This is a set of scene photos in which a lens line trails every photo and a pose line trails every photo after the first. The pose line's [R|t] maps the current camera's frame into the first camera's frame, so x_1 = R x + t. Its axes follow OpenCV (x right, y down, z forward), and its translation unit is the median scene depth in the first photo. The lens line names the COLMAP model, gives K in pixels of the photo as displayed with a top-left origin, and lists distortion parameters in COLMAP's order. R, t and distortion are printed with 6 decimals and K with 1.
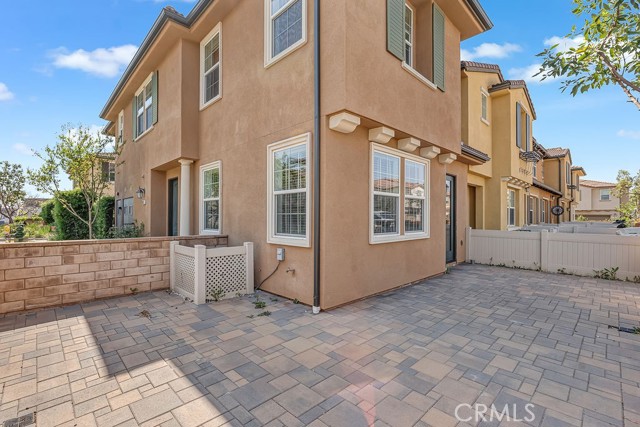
lens RADIAL K [[290.3, 0, 320.0], [0, 290.3, 213.5], [0, 0, 1]] dist [-0.018102, 0.000105]
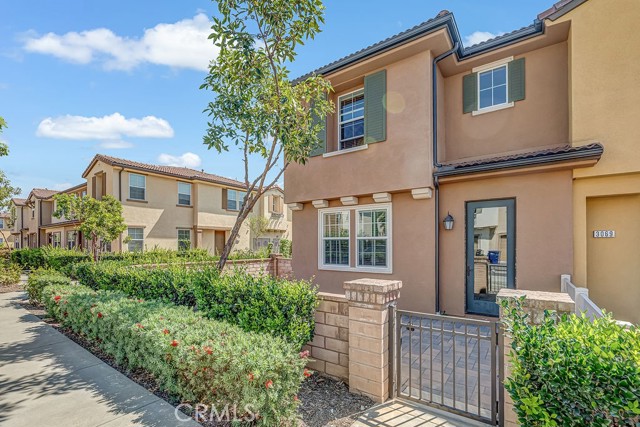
lens RADIAL K [[290.0, 0, 328.4], [0, 290.0, 243.1], [0, 0, 1]] dist [-0.001305, -0.000140]
pose [[0.185935, -0.002688, -0.982558, 1.921219], [0.014863, 0.999890, 0.000078, -0.049727], [0.982450, -0.014619, 0.185955, 0.763867]]
